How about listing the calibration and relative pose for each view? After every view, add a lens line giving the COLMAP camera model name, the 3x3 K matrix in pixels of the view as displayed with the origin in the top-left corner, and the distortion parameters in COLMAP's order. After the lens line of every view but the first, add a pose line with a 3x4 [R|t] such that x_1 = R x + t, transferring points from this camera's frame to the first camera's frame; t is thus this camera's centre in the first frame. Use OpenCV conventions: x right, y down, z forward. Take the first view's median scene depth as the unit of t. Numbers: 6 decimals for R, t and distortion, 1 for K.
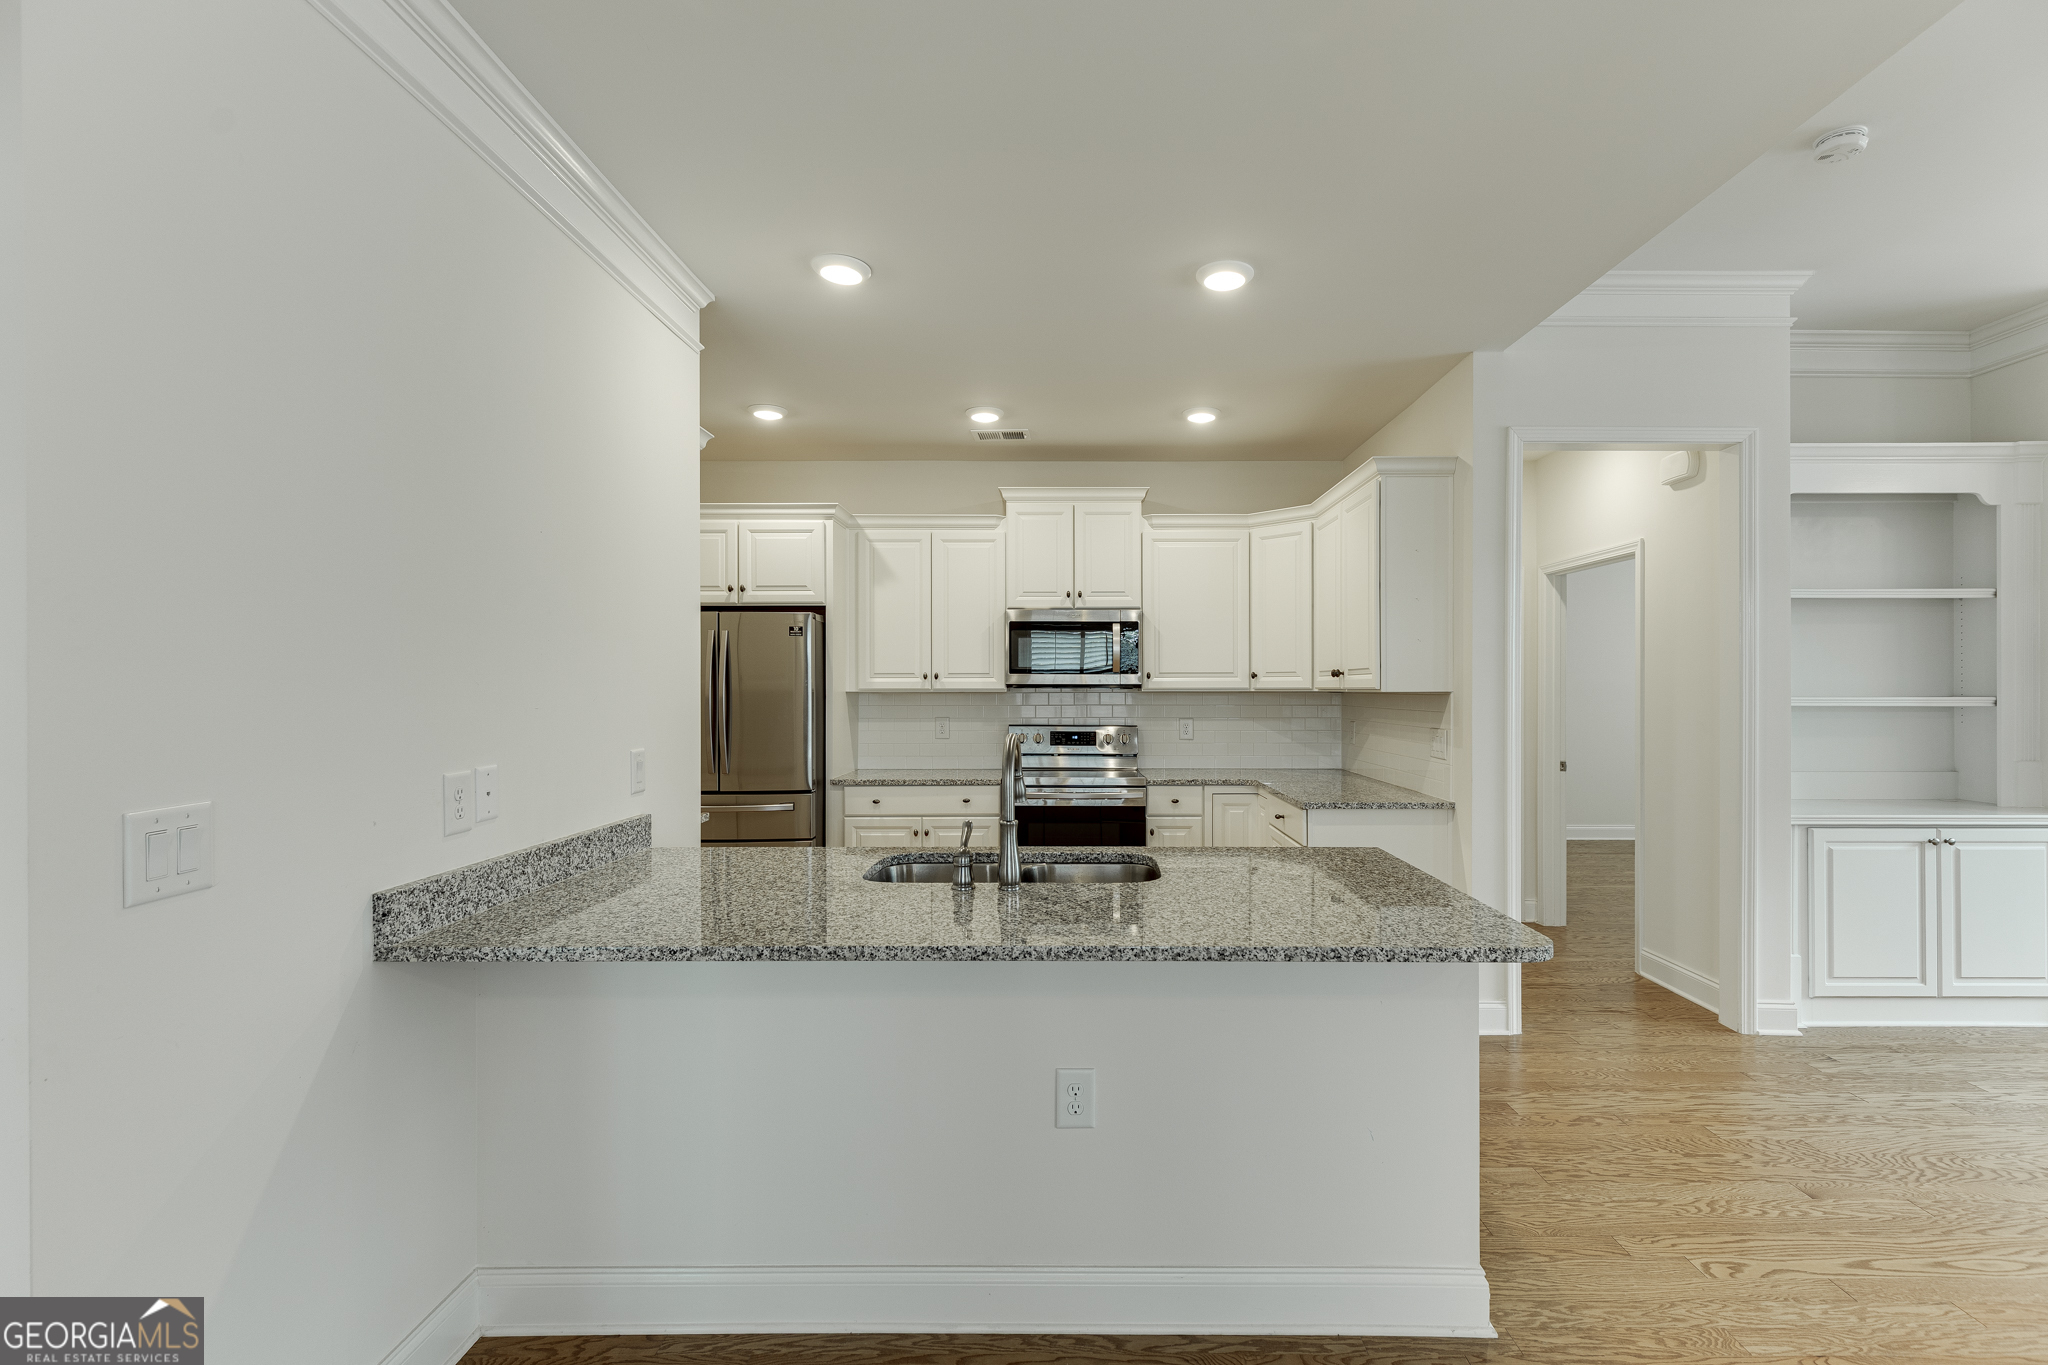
lens RADIAL K [[913.0, 0, 1072.8], [0, 913.0, 694.5], [0, 0, 1]] dist [0.004008, -0.000781]
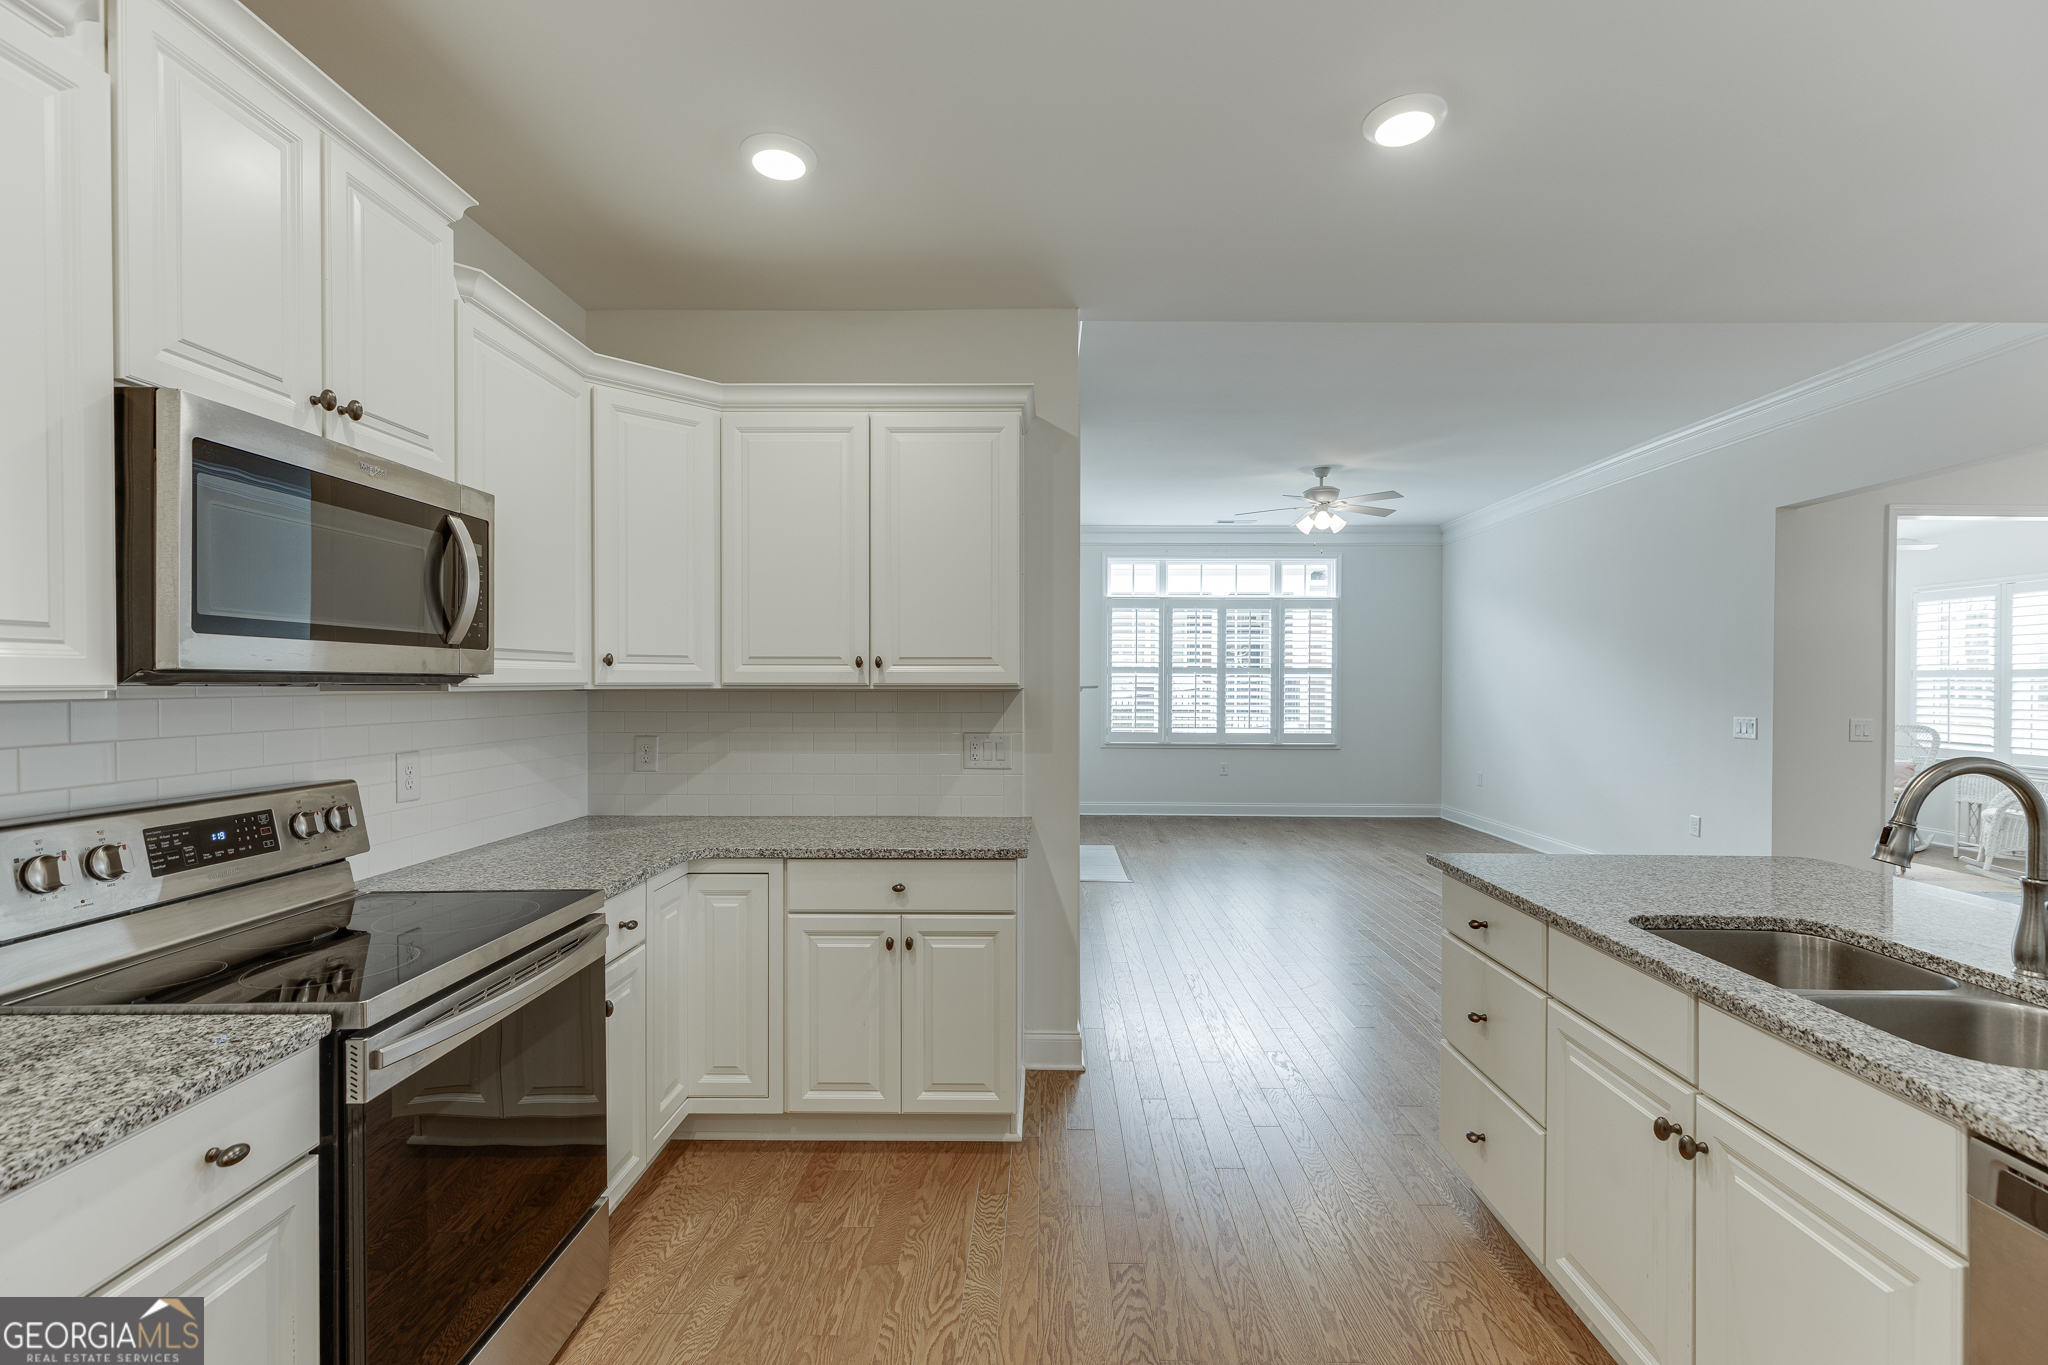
lens RADIAL K [[913.0, 0, 1026.9], [0, 913.0, 680.3], [0, 0, 1]] dist [0.004008, -0.000781]
pose [[0.021018, 0.001078, 0.999779, -0.357400], [0.004227, 0.999990, -0.001167, -0.007378], [-0.999770, 0.004251, 0.021014, 0.803970]]
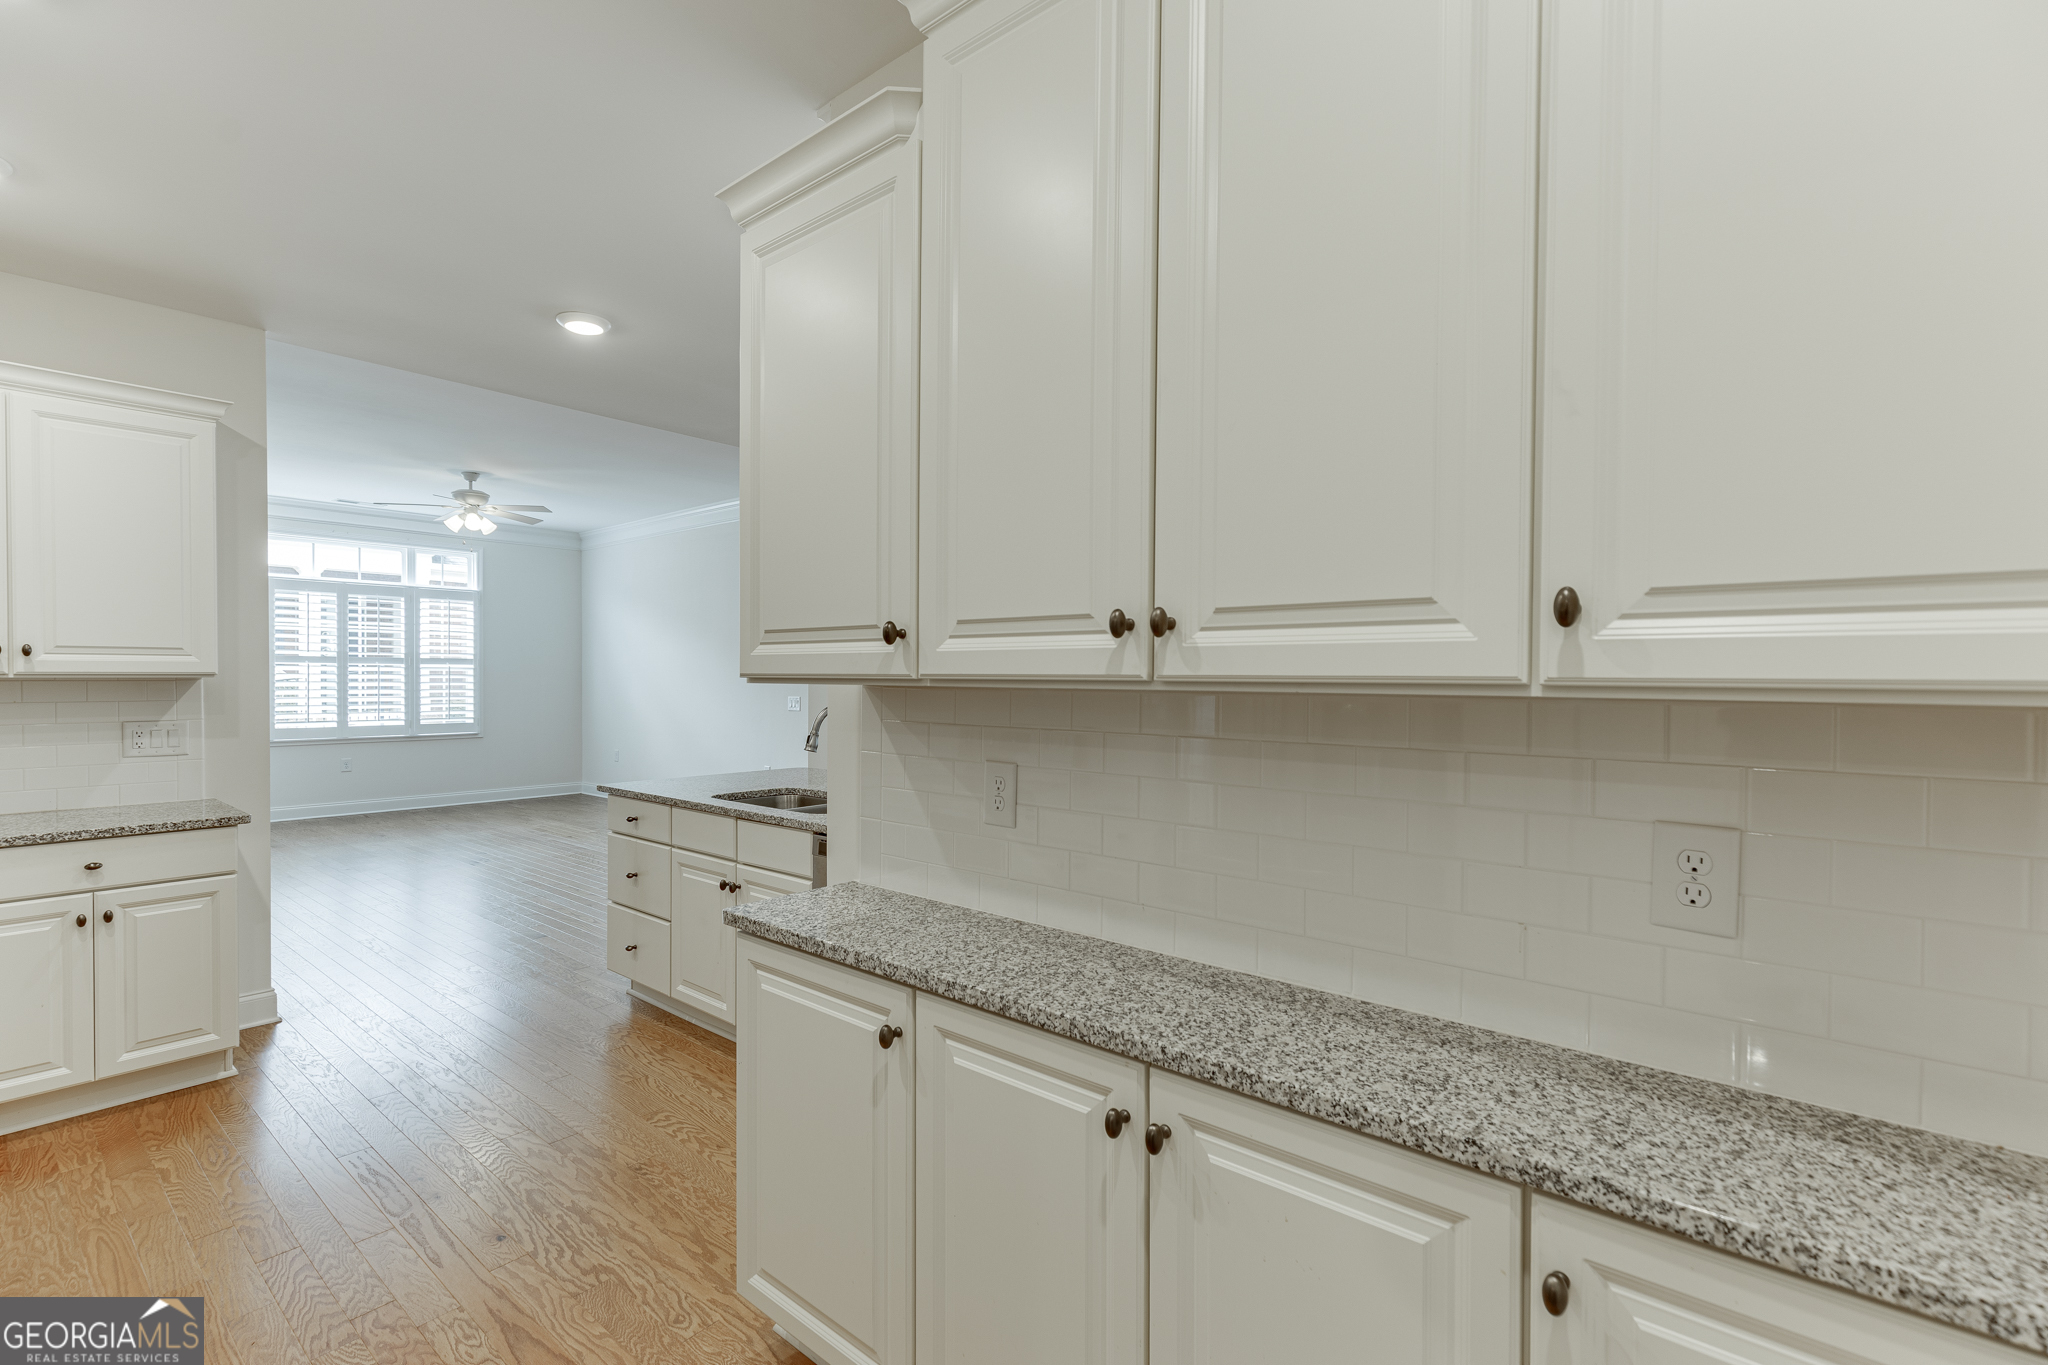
lens RADIAL K [[913.0, 0, 1047.0], [0, 913.0, 693.6], [0, 0, 1]] dist [0.004008, -0.000781]
pose [[-0.775867, -0.016125, 0.630691, -0.653384], [-0.000046, 0.999675, 0.025503, -0.007823], [-0.630897, 0.019758, -0.775615, 0.965068]]
